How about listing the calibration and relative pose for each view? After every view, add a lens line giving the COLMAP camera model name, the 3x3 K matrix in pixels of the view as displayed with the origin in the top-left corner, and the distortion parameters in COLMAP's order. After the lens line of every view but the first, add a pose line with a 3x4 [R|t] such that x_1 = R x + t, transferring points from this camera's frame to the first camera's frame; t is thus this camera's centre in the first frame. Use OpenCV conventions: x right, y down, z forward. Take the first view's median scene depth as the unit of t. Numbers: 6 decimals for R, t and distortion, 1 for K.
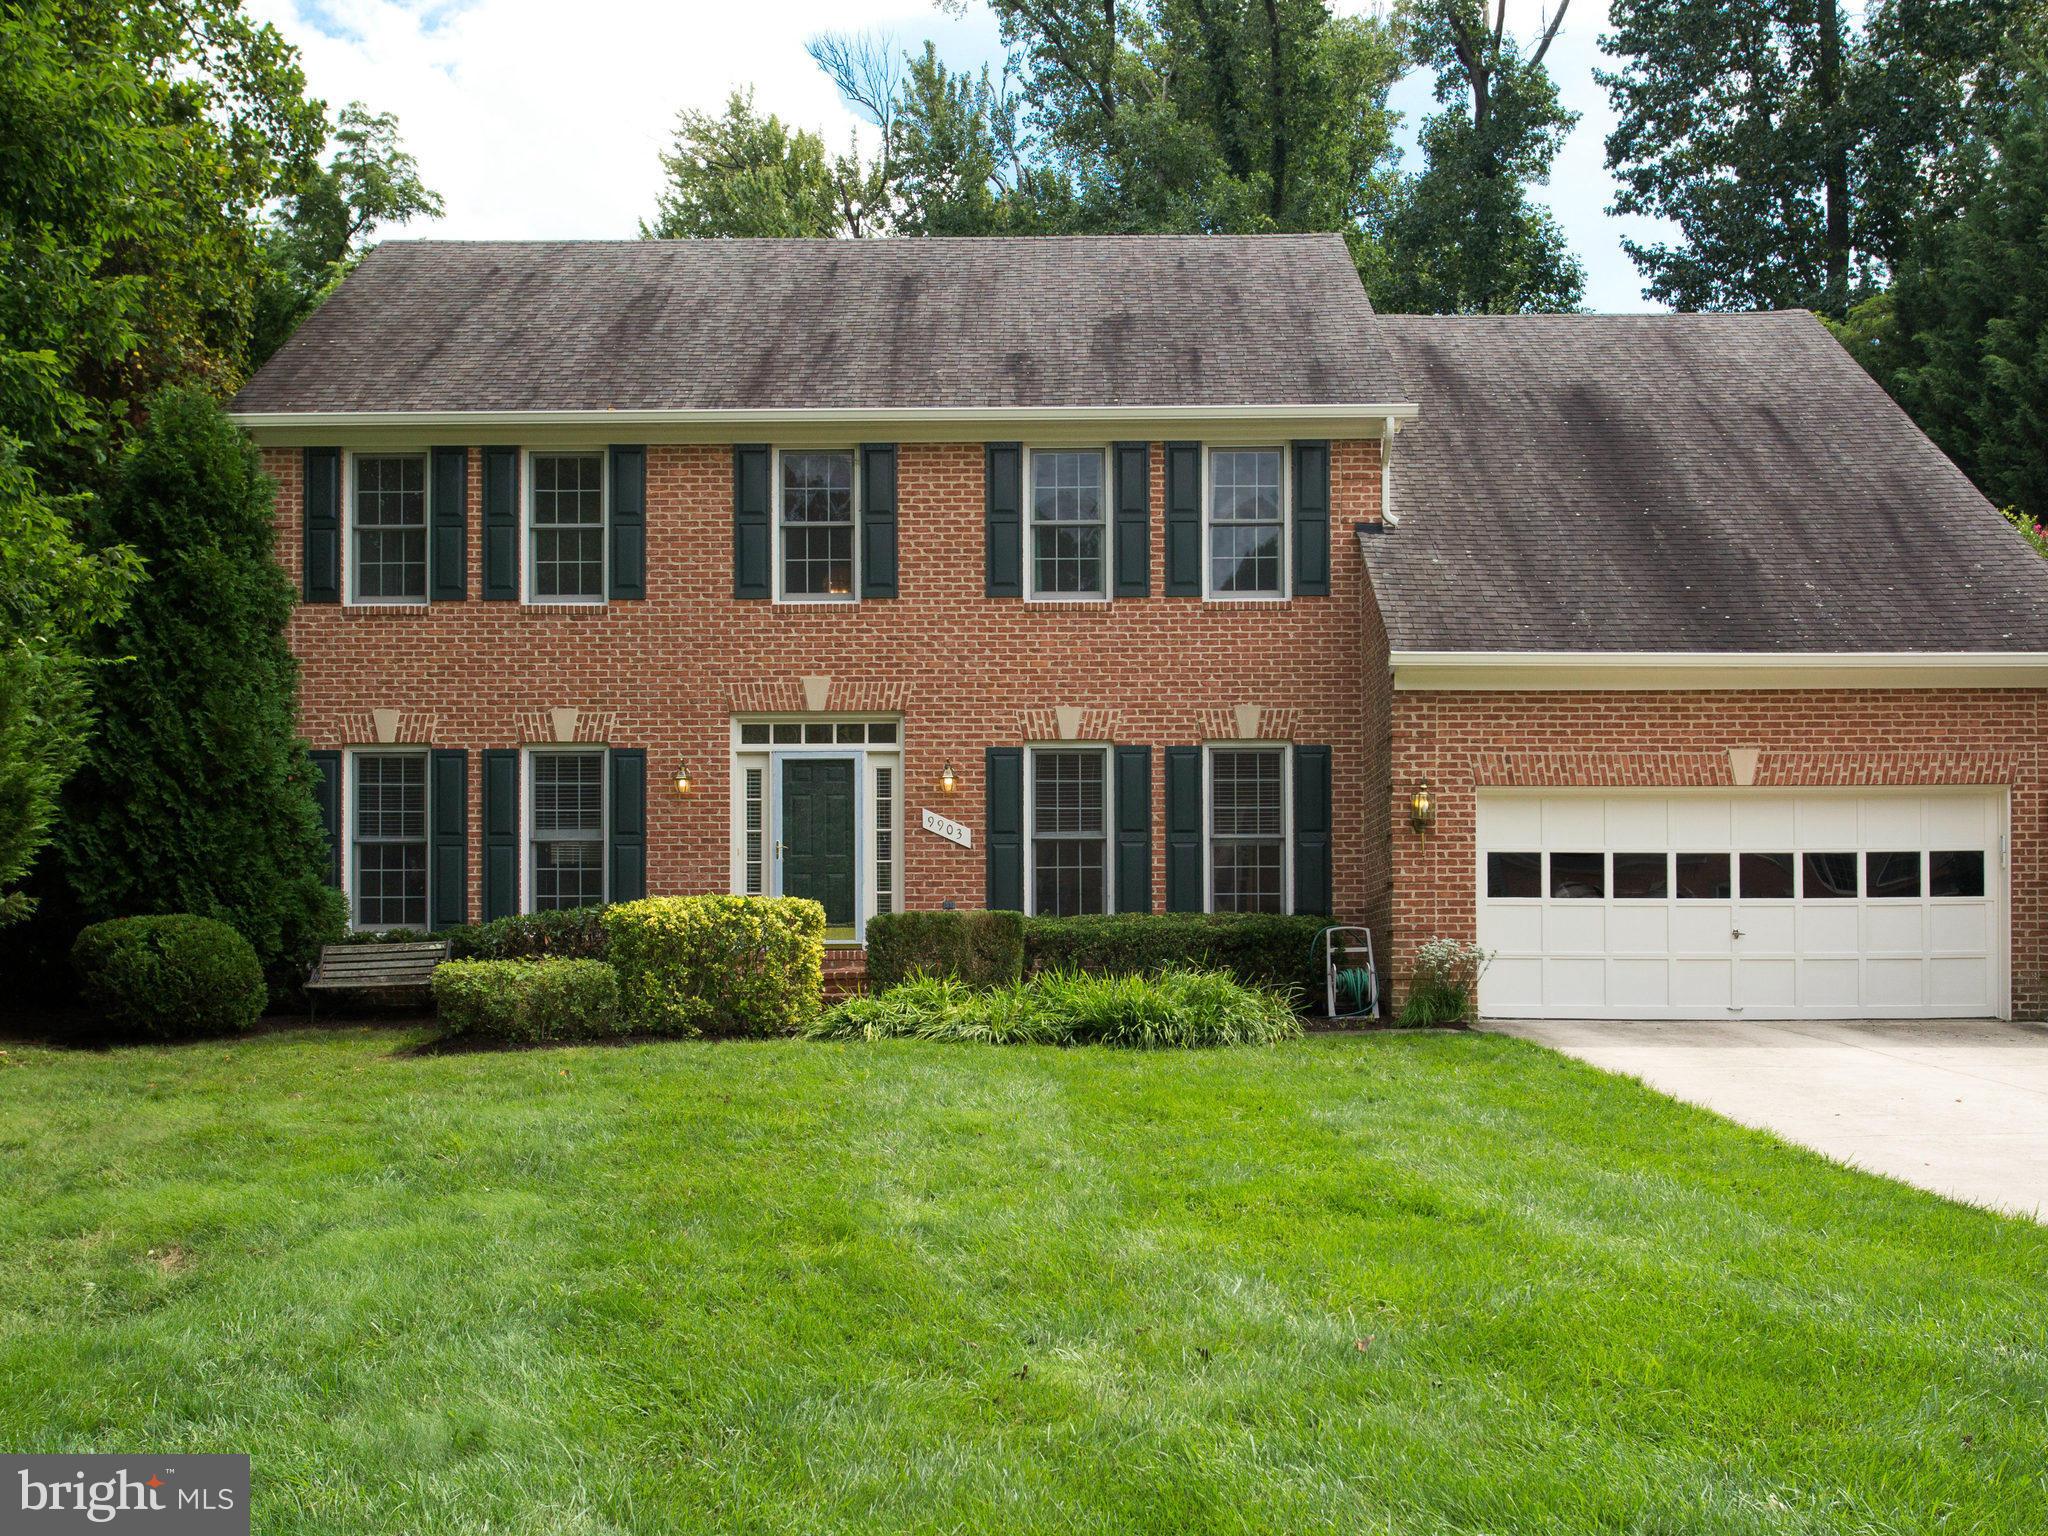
lens RADIAL K [[1966.7, 0, 1025.0], [0, 1966.7, 882.1], [0, 0, 1]] dist [0.002971, 0.009954]
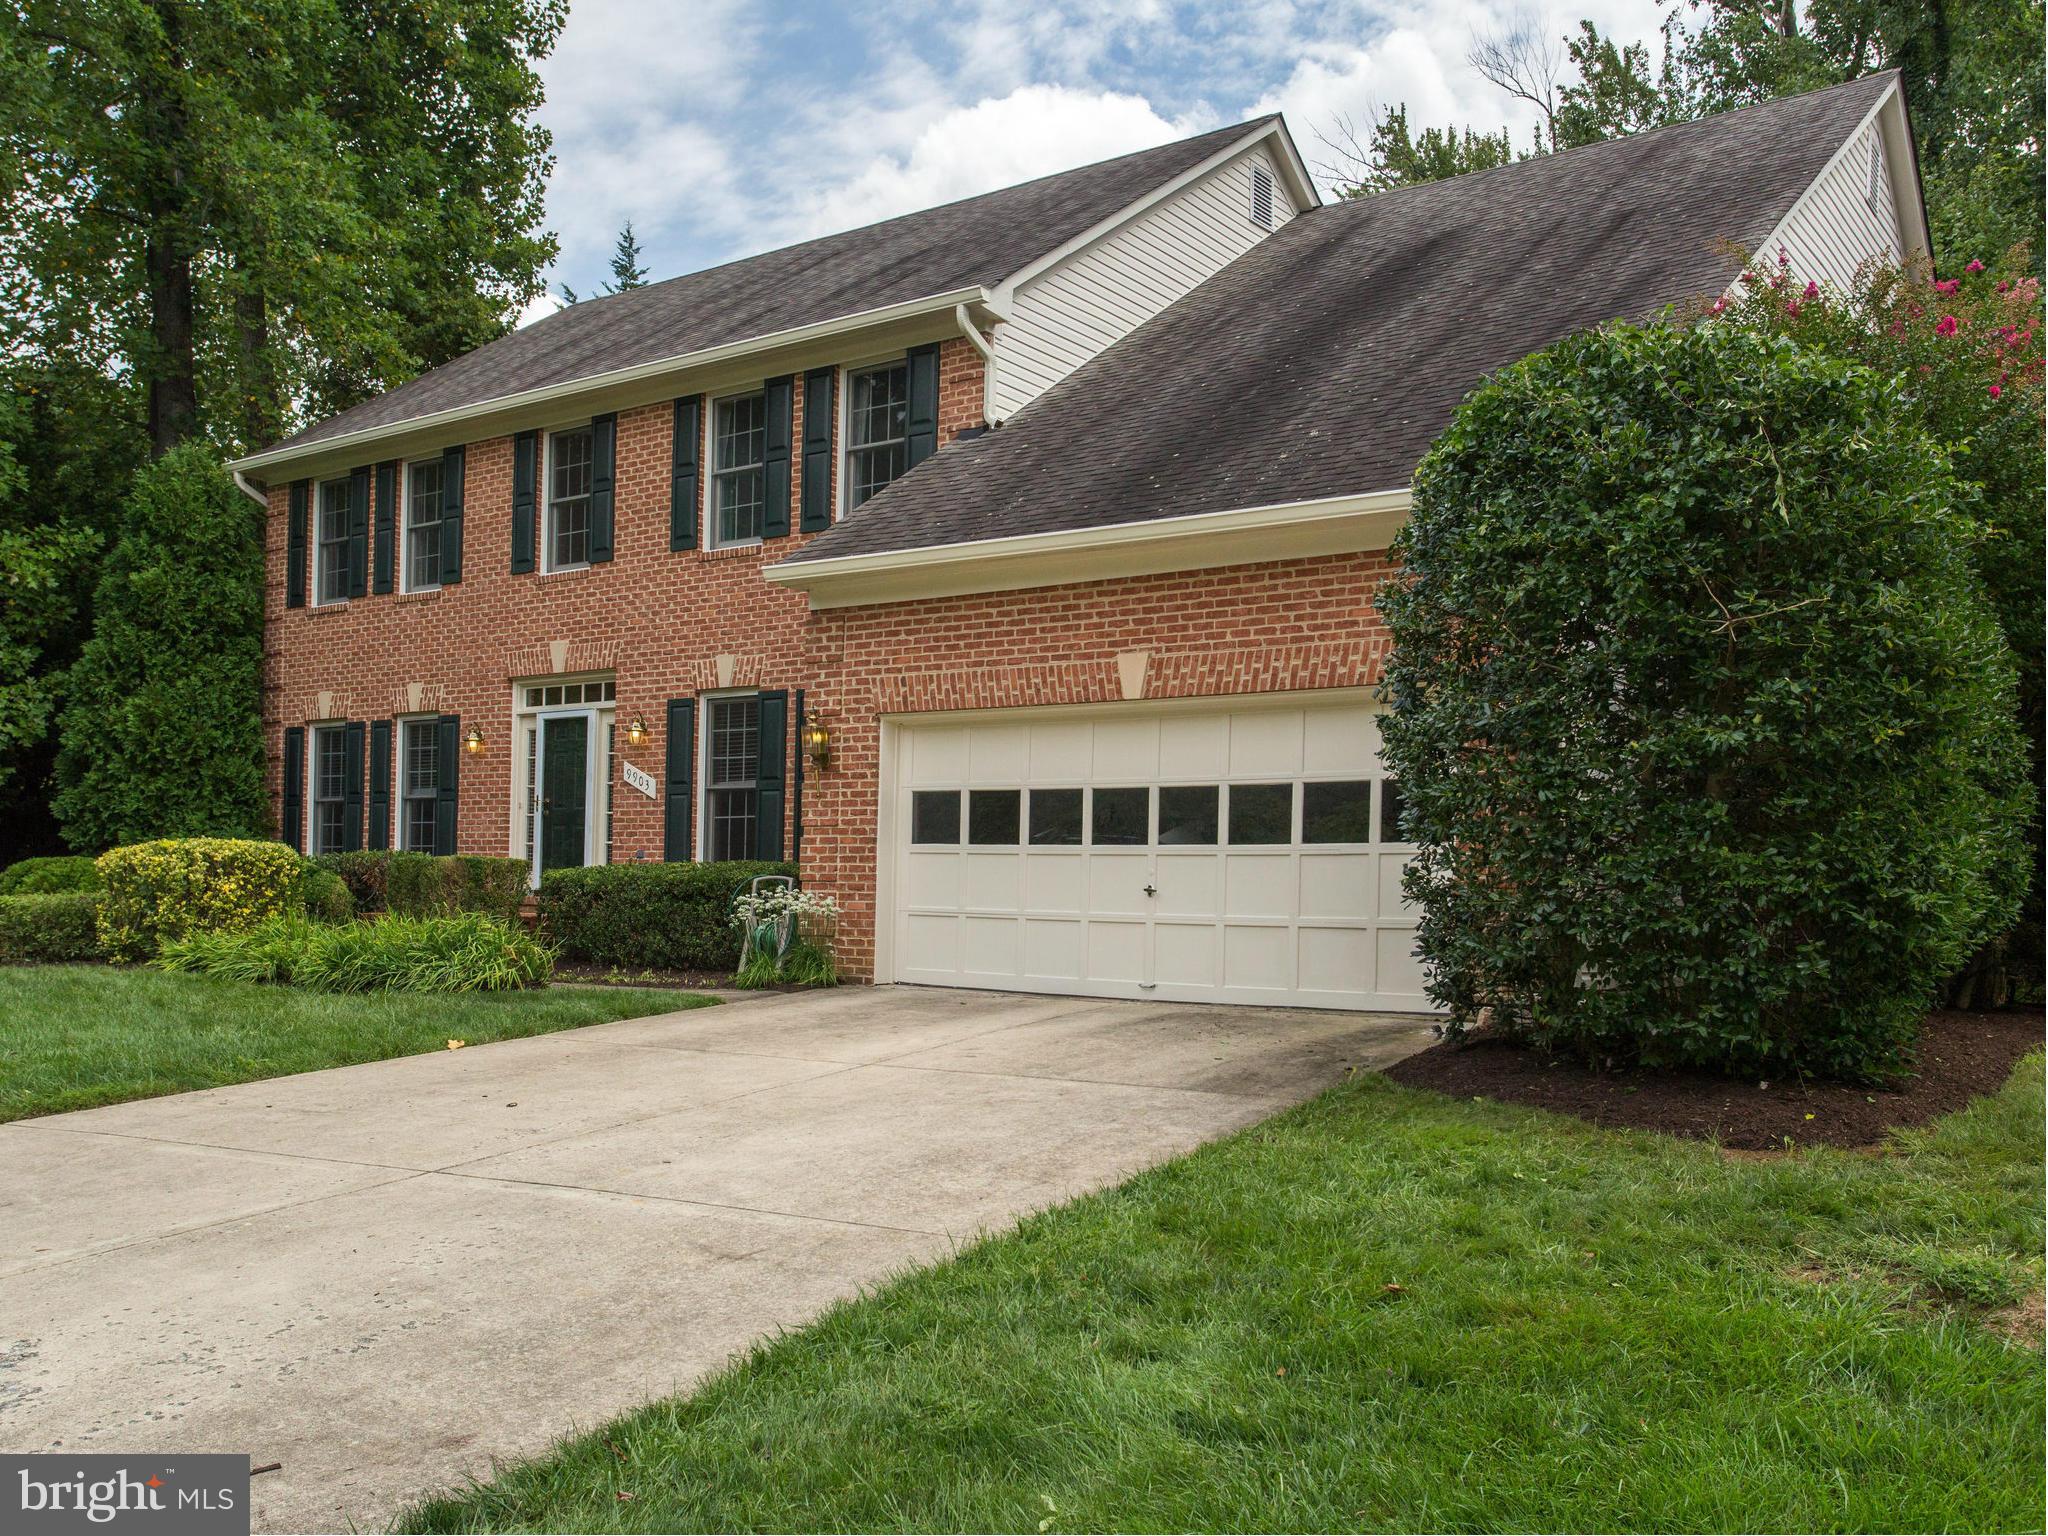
lens RADIAL K [[1703.2, 0, 1014.7], [0, 1703.2, 870.9], [0, 0, 1]] dist [-0.005103, -0.003230]
pose [[0.835696, 0.009535, -0.549109, 0.691538], [-0.006506, 0.999951, 0.007462, 0.013843], [0.549153, -0.002664, 0.835717, 0.408290]]
